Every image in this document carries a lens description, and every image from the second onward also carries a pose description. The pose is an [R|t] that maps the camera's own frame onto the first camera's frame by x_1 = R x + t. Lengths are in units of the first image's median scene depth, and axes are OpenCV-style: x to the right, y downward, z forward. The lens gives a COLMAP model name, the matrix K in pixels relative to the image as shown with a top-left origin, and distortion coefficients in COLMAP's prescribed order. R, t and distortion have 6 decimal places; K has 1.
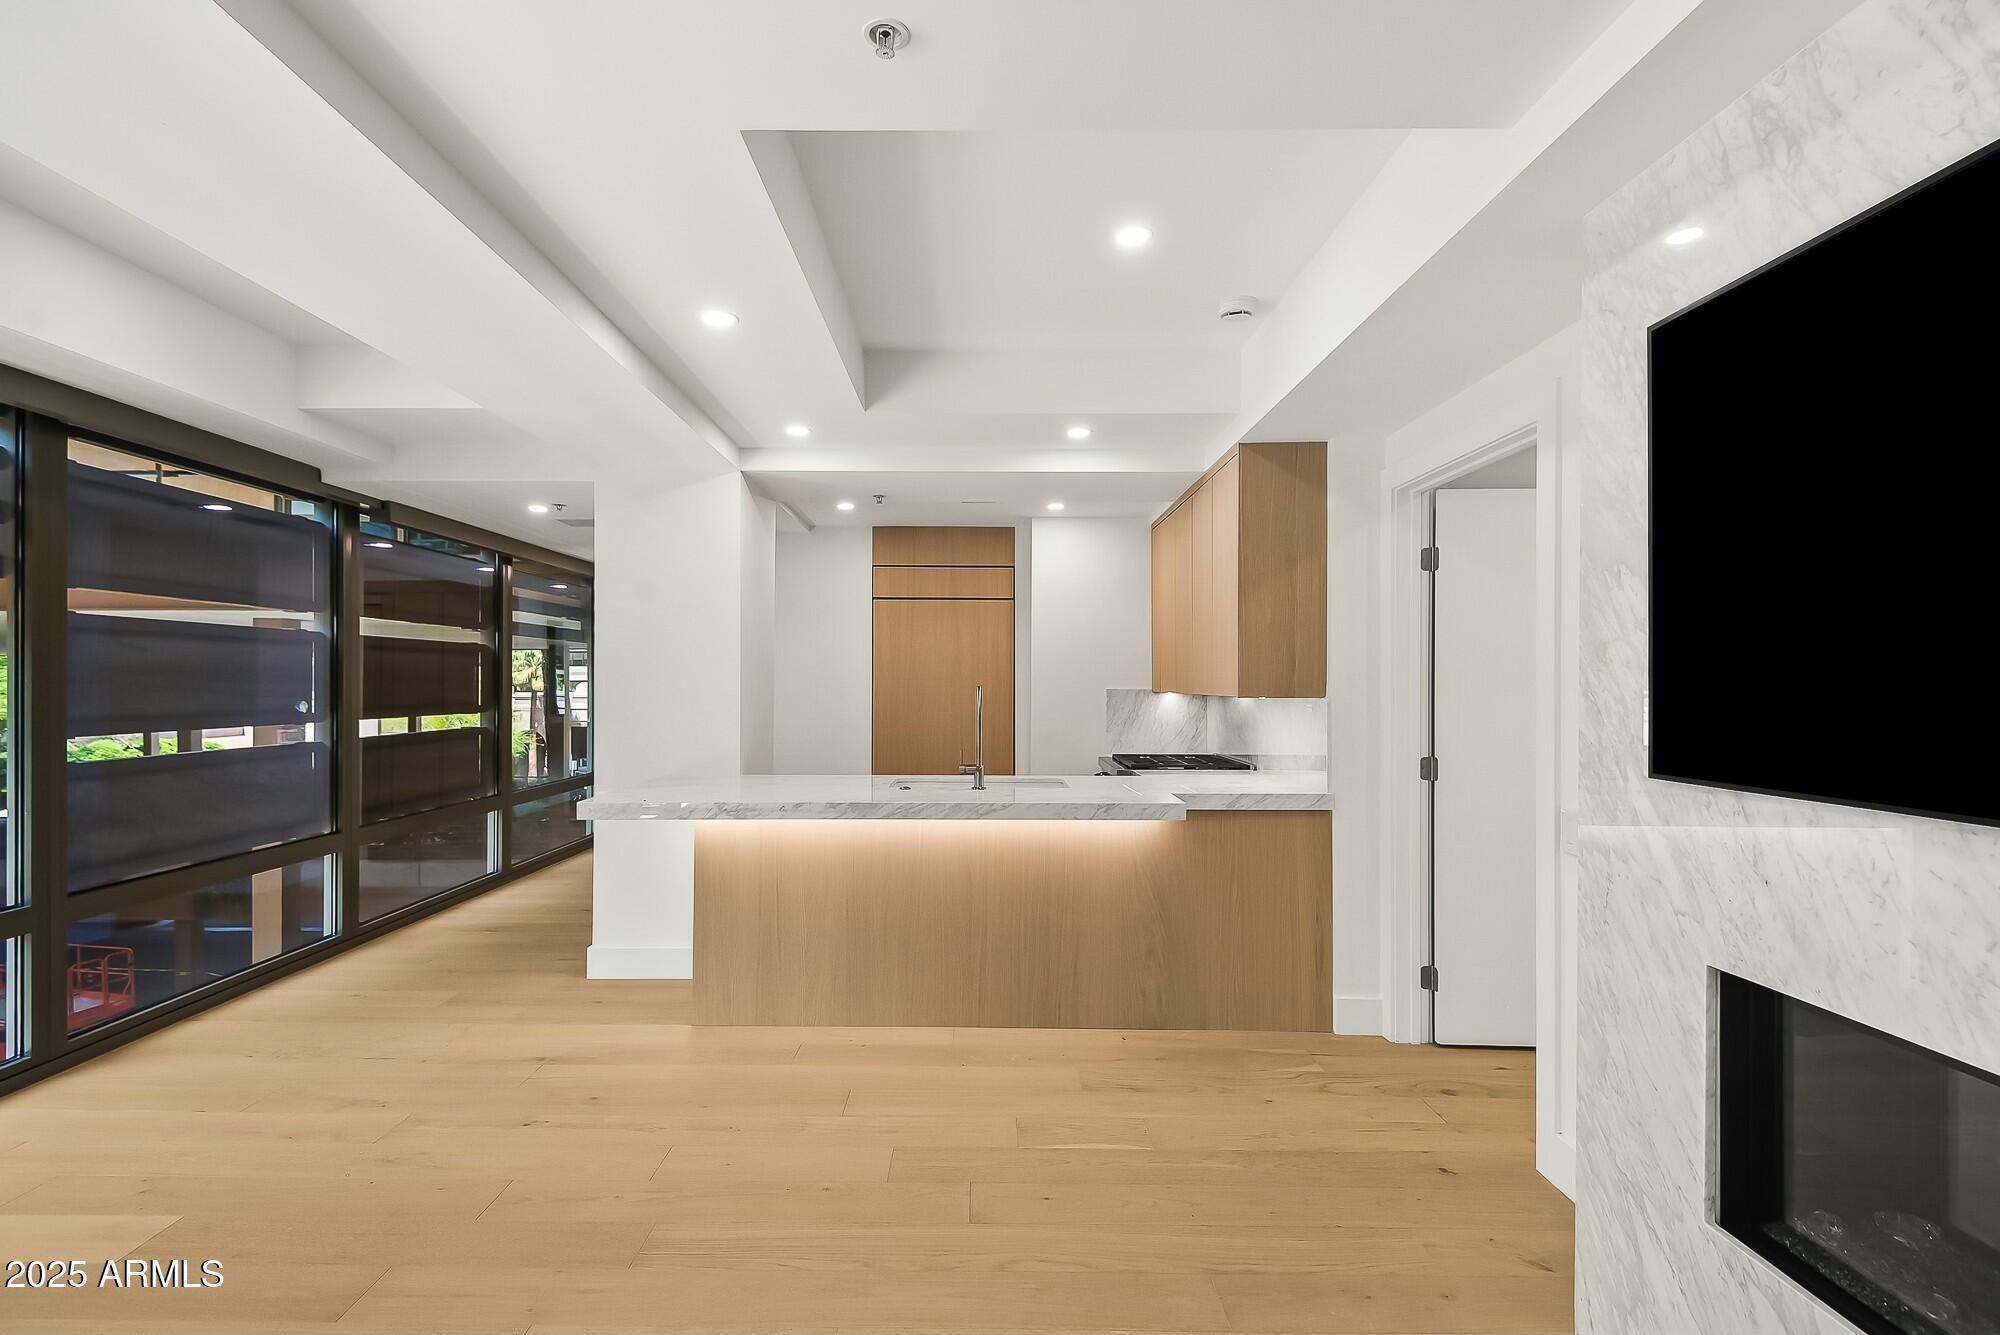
lens RADIAL K [[918.9, 0, 973.1], [0, 918.9, 678.2], [0, 0, 1]] dist [0.026000, -0.015447]
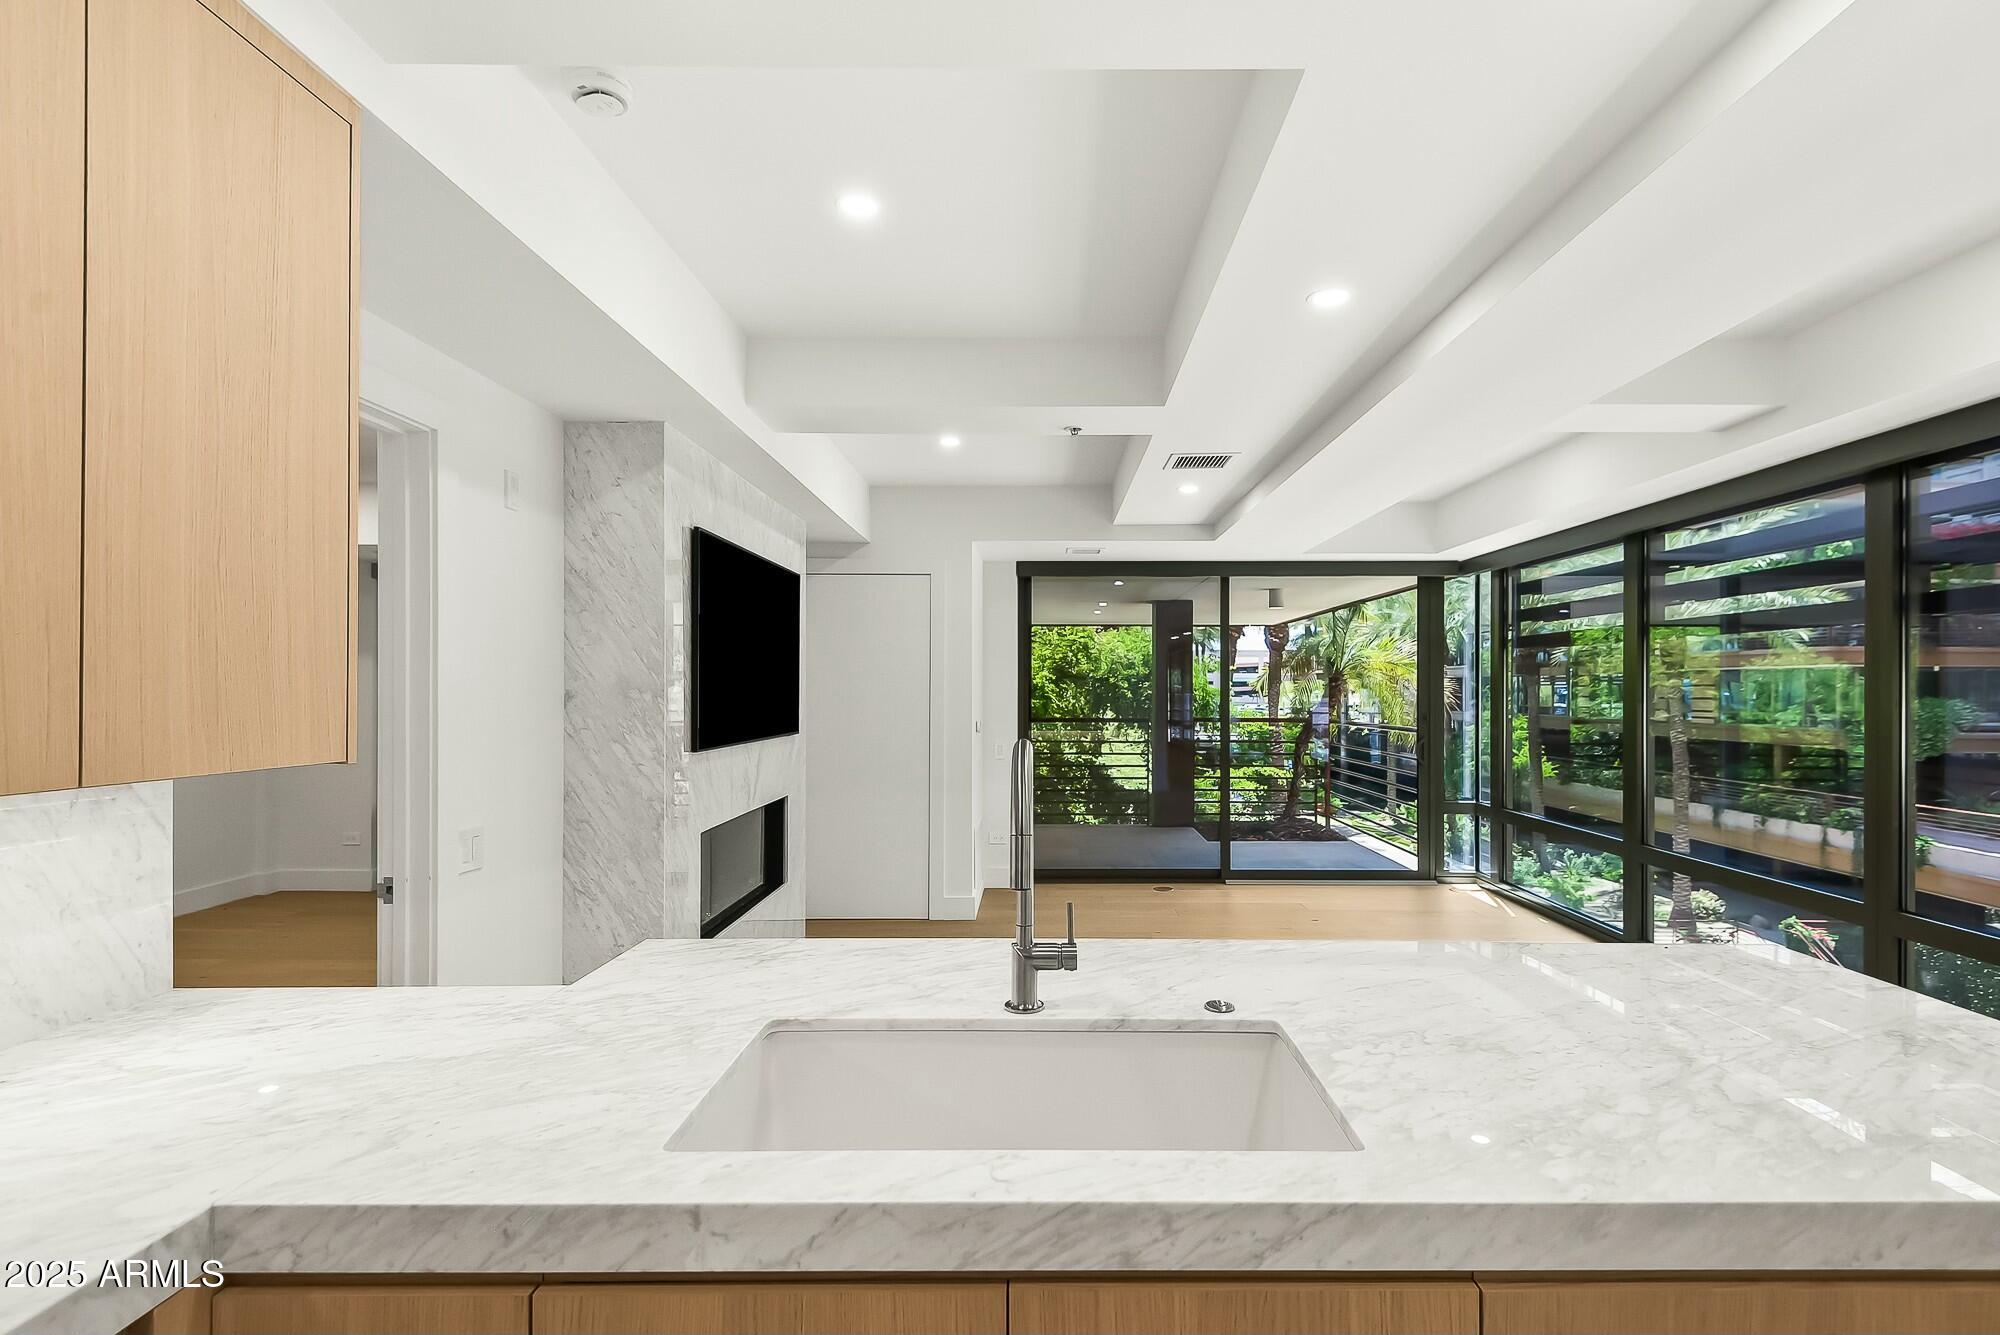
lens RADIAL K [[950.0, 0, 1054.7], [0, 950.0, 683.4], [0, 0, 1]] dist [0.027689, -0.014641]
pose [[-0.999798, -0.003366, -0.019795, 0.000875], [-0.003137, 0.999928, -0.011593, -0.009013], [0.019833, -0.011528, -0.999737, 1.449445]]
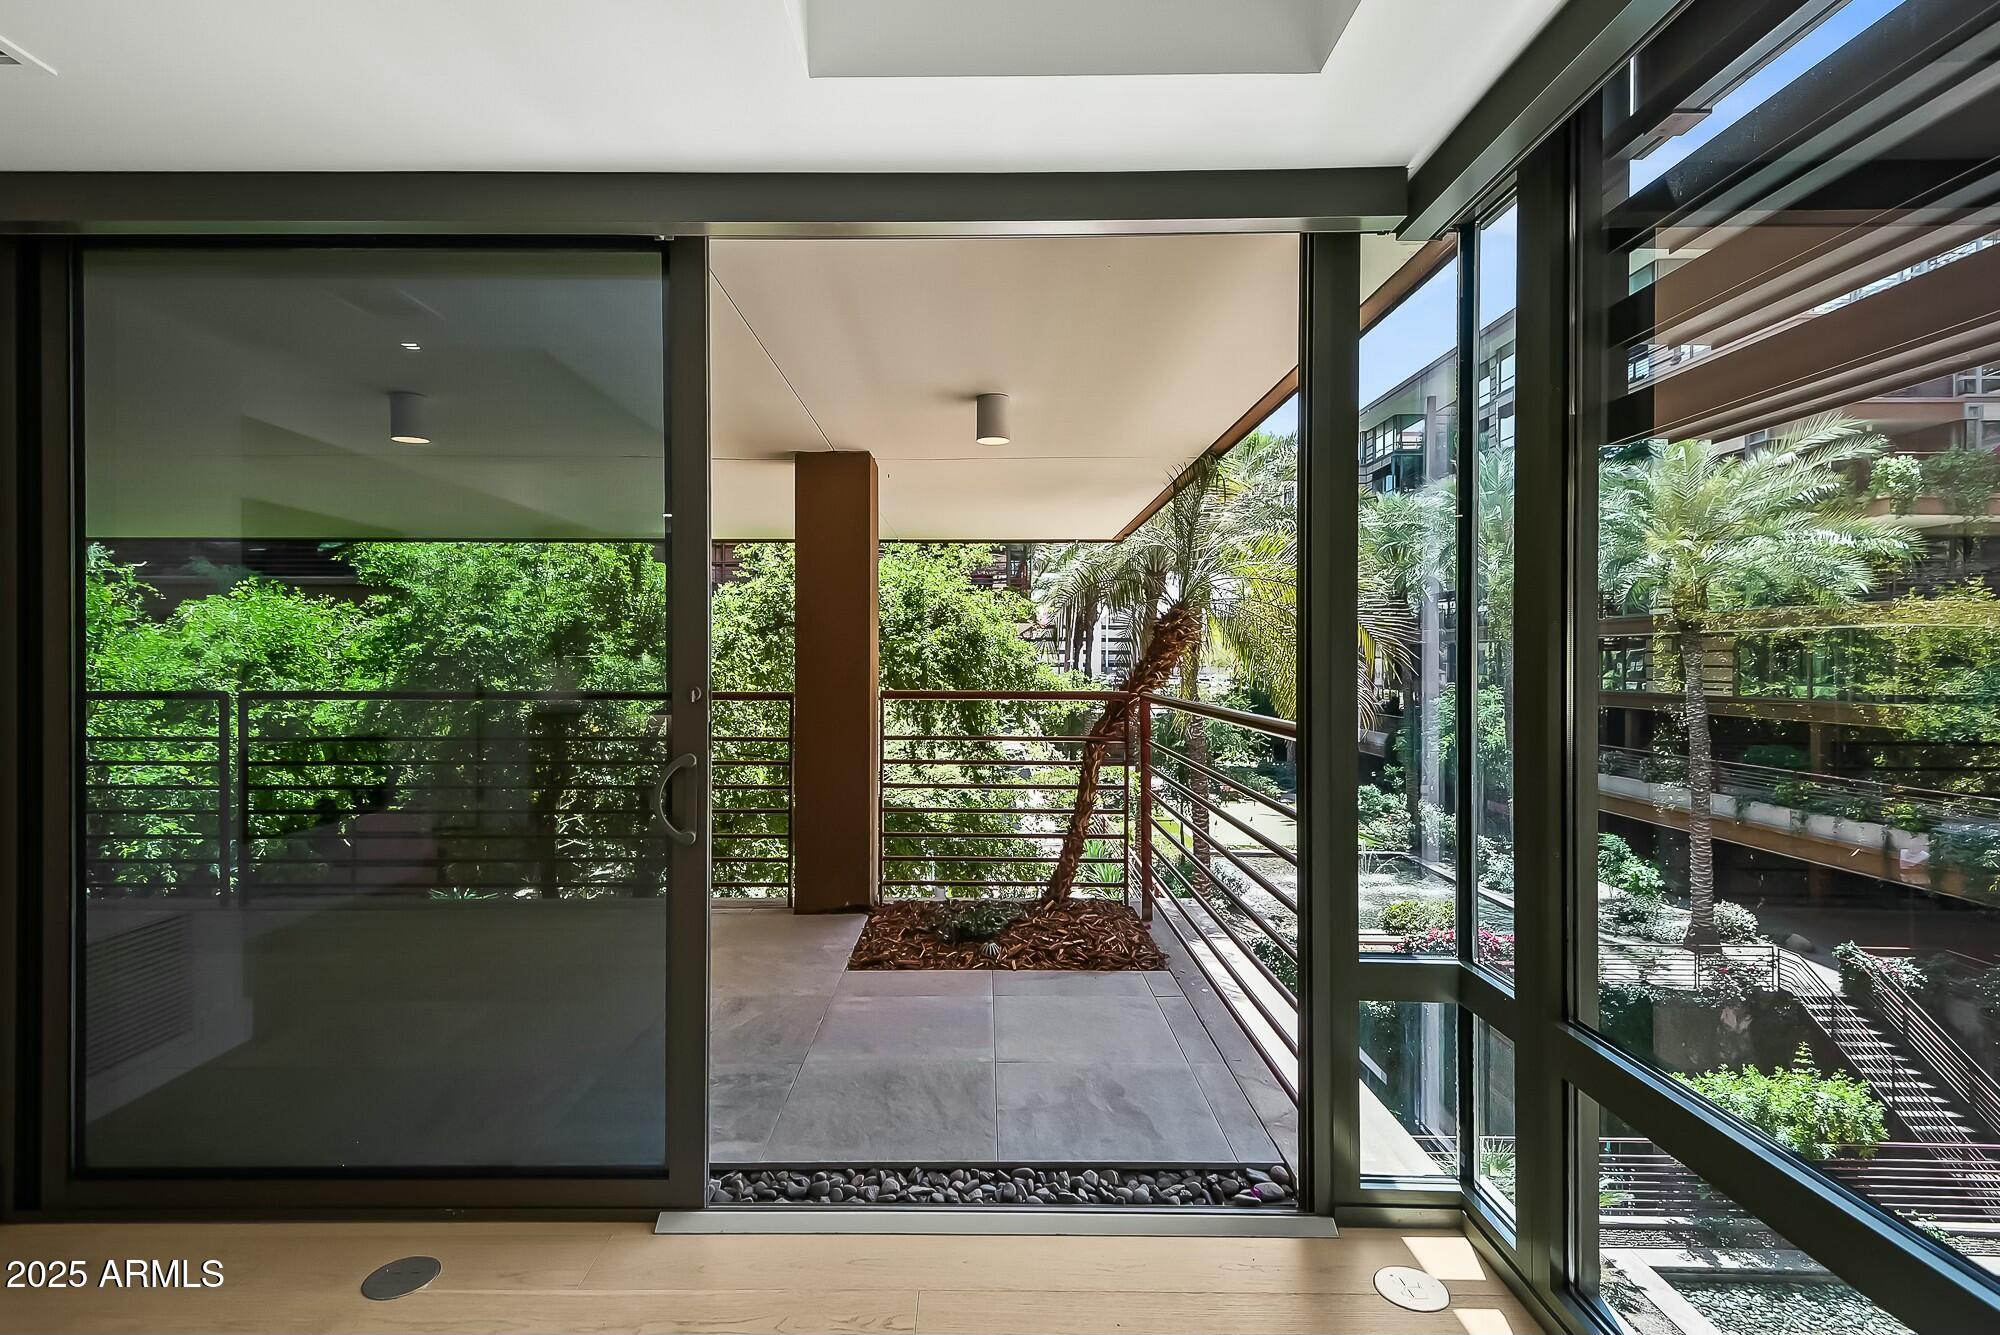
lens RADIAL K [[1003.7, 0, 1000.0], [0, 1003.7, 667.5], [0, 0, 1]] dist [0.048070, -0.000120]
pose [[-0.999715, -0.003548, -0.023621, -0.583980], [-0.003623, 0.999989, 0.003098, 0.020260], [0.023609, 0.003183, -0.999716, 0.166516]]
